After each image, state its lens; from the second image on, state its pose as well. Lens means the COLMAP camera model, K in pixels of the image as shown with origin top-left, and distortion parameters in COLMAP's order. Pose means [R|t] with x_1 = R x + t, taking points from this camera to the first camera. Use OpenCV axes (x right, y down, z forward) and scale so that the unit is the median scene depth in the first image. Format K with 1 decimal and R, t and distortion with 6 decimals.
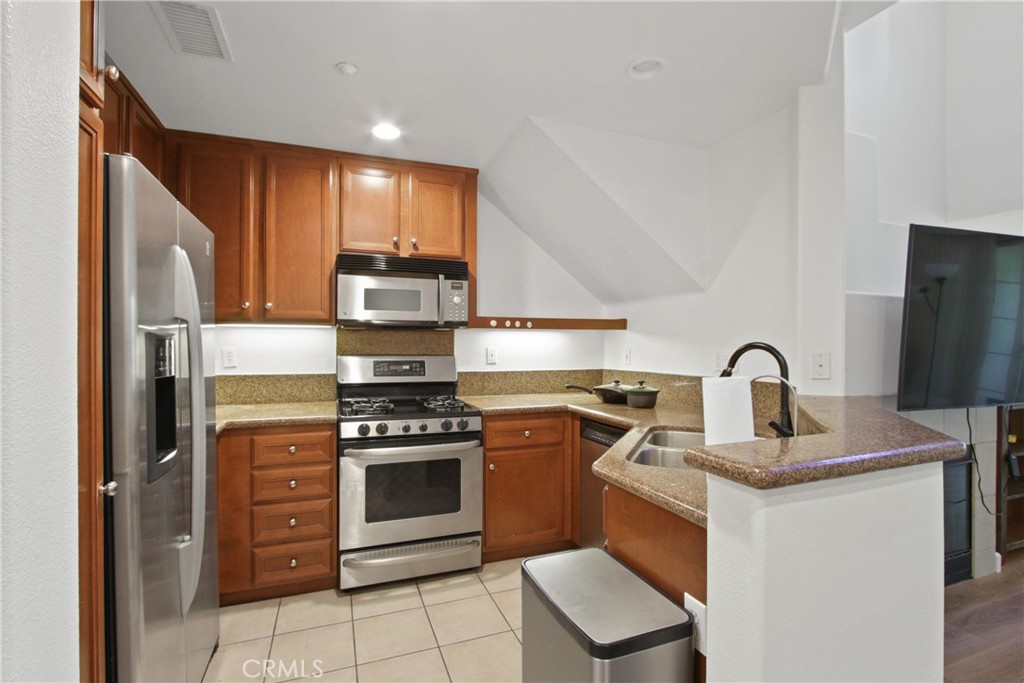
lens RADIAL K [[476.0, 0, 515.8], [0, 476.0, 348.3], [0, 0, 1]] dist [-0.014856, 0.000604]
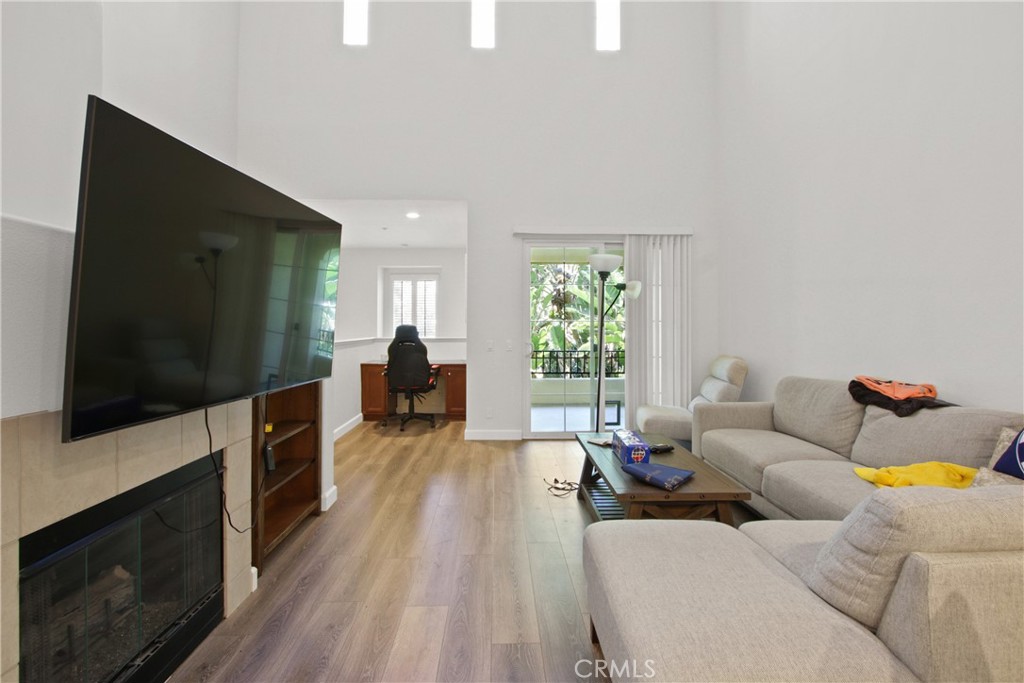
lens RADIAL K [[475.0, 0, 511.8], [0, 475.0, 337.9], [0, 0, 1]] dist [-0.023183, 0.000294]
pose [[0.327417, -0.011281, 0.944813, 0.382783], [-0.009757, 0.999835, 0.015319, 0.002656], [-0.944829, -0.014234, 0.327253, 0.282776]]
